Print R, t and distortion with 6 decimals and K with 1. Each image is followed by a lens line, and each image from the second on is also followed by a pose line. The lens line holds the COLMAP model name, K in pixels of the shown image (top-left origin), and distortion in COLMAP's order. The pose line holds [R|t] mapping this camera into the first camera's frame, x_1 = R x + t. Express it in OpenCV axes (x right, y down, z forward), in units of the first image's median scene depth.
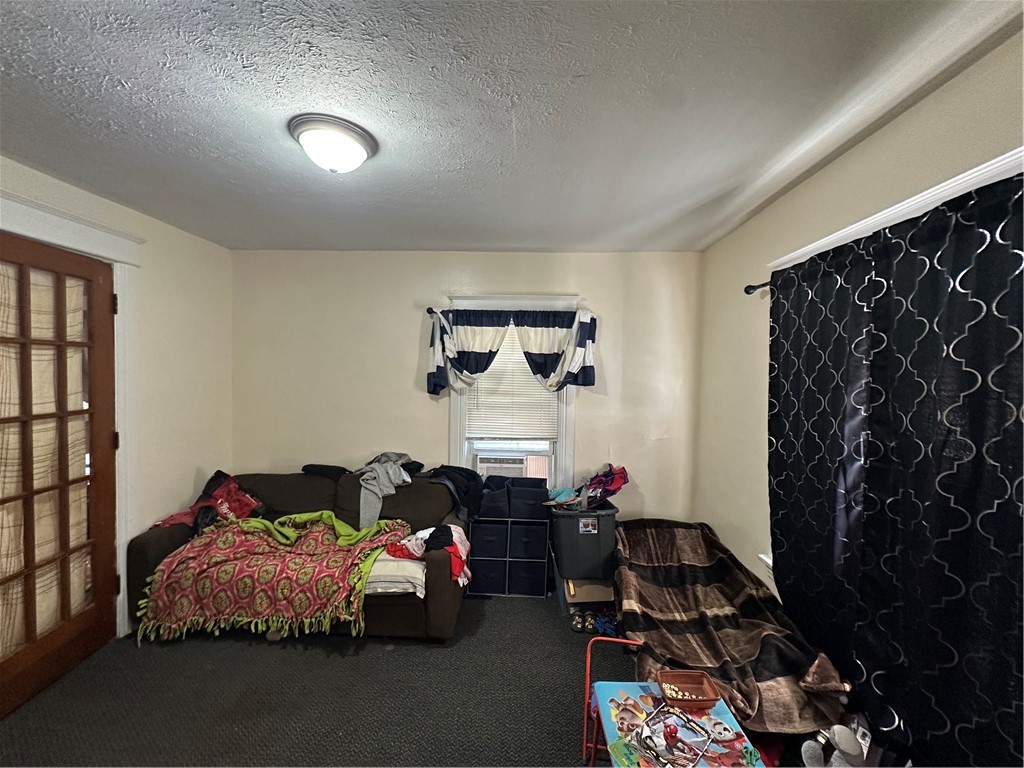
lens RADIAL K [[408.6, 0, 509.6], [0, 408.6, 384.1], [0, 0, 1]] dist [-0.006116, 0.000505]
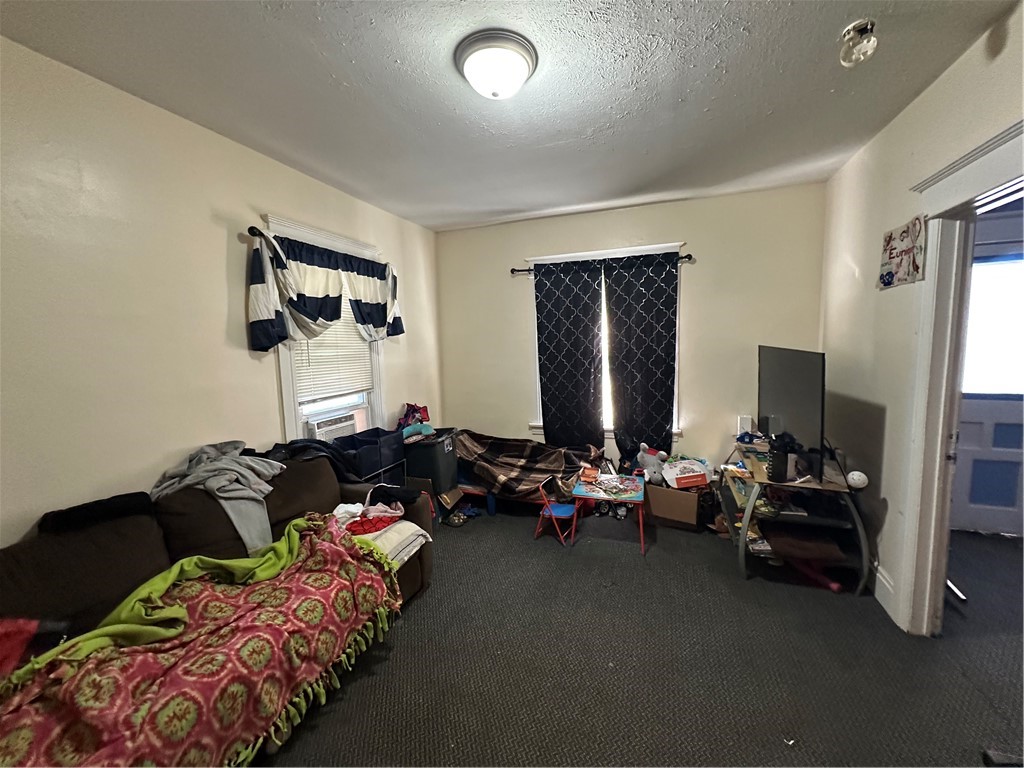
lens RADIAL K [[408.6, 0, 513.0], [0, 408.6, 384.0], [0, 0, 1]] dist [-0.006116, 0.000505]
pose [[0.301589, -0.121862, 0.945618, -0.777410], [0.057727, 0.992313, 0.109468, 0.032524], [-0.951689, 0.021573, 0.306305, 0.369101]]
